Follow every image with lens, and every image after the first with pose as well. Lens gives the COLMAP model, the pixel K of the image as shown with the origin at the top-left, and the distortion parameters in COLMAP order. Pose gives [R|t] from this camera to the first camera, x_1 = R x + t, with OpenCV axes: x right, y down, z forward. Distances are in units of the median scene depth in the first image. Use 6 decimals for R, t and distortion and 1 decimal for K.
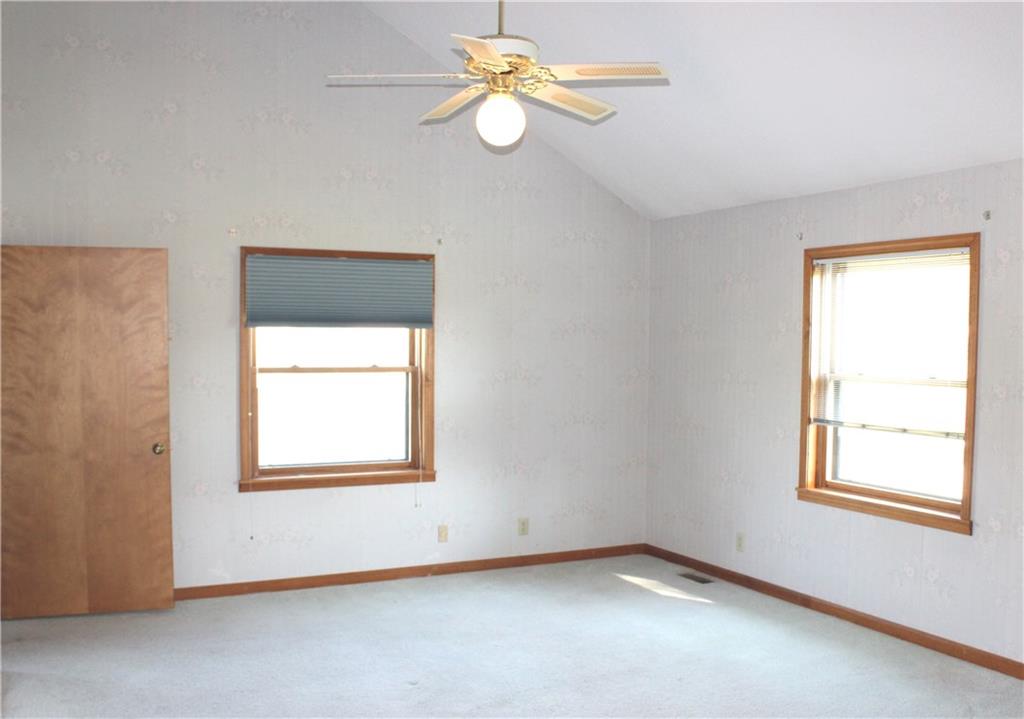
lens RADIAL K [[943.6, 0, 512.0], [0, 943.6, 359.5], [0, 0, 1]] dist [0.049138, 0.008142]
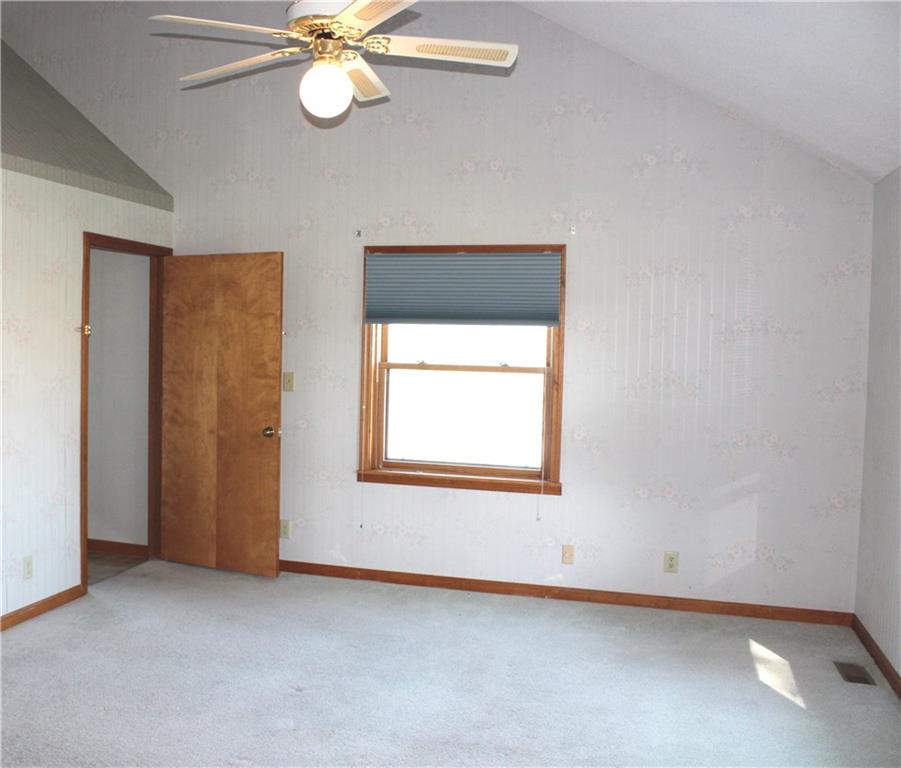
lens RADIAL K [[909.3, 0, 449.4], [0, 909.3, 353.7], [0, 0, 1]] dist [-0.075430, 0.270274]
pose [[0.774214, 0.021241, -0.632567, 0.409844], [-0.030032, 0.999544, -0.003194, -0.000473], [0.632211, 0.021470, 0.774499, 0.277170]]
